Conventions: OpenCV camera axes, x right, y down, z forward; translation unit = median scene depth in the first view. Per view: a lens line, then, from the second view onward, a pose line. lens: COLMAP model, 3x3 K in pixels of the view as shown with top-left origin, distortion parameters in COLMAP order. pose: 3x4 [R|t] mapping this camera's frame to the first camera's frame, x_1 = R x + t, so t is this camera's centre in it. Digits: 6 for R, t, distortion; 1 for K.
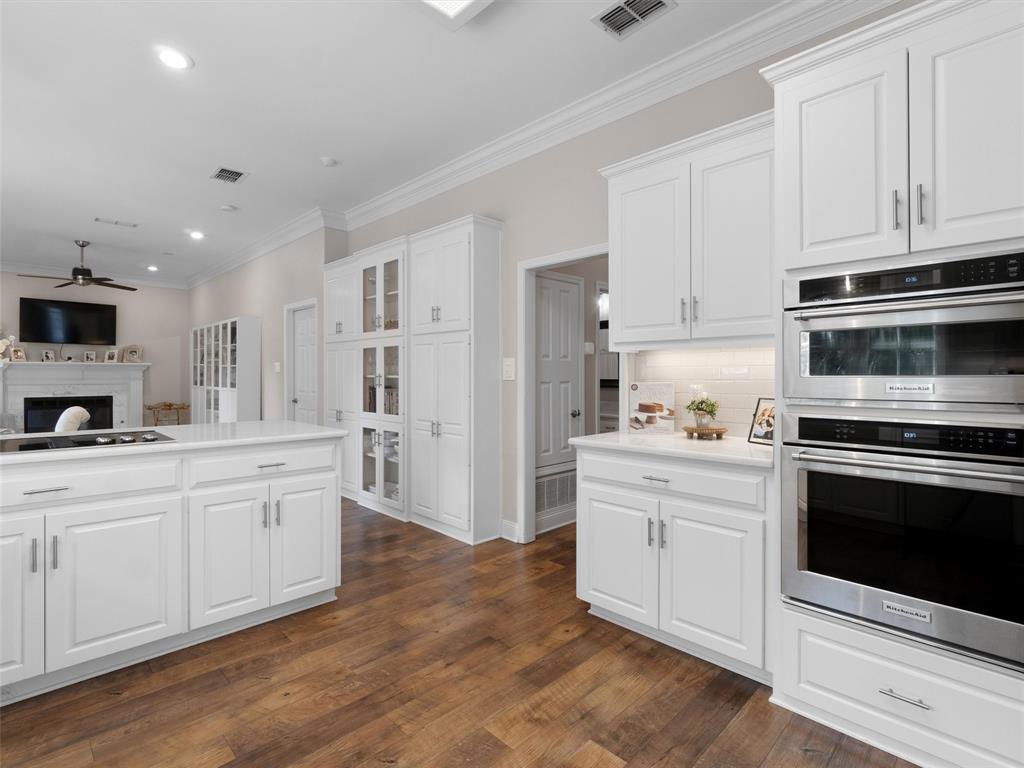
lens RADIAL K [[502.5, 0, 513.5], [0, 502.5, 377.6], [0, 0, 1]] dist [-0.003890, -0.000005]
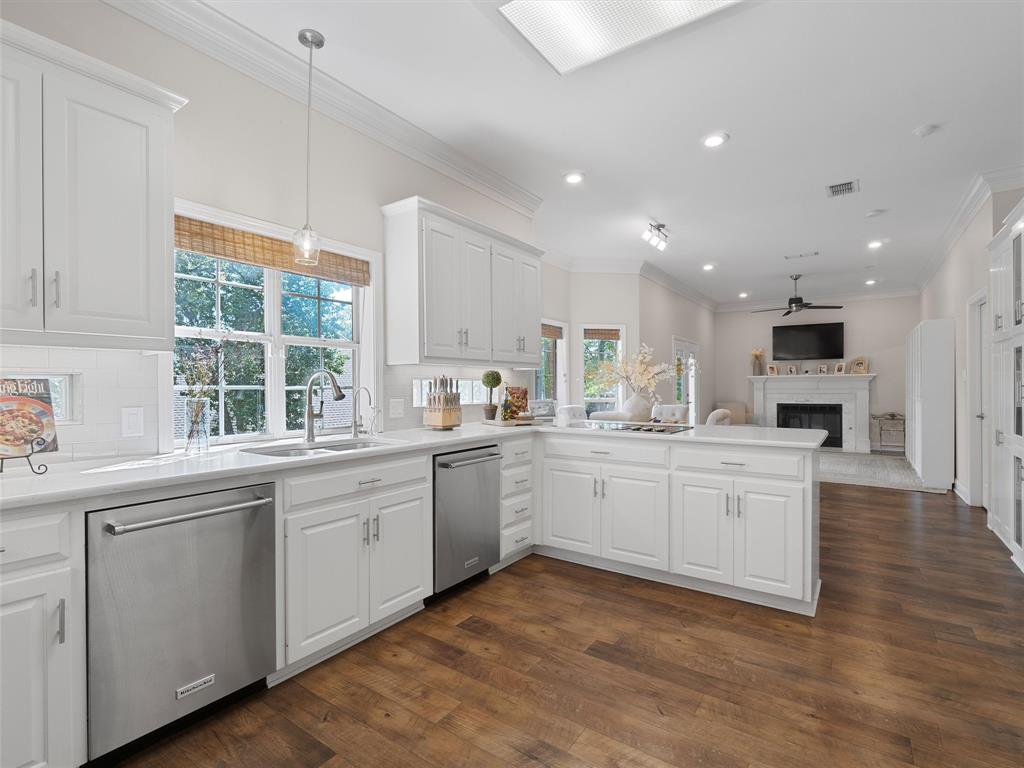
lens RADIAL K [[502.5, 0, 513.4], [0, 502.5, 387.6], [0, 0, 1]] dist [-0.003890, -0.000005]
pose [[0.180718, -0.000718, -0.983535, 0.557476], [0.000975, 0.999999, -0.000550, -0.000341], [0.983534, -0.000860, 0.180719, 0.288222]]
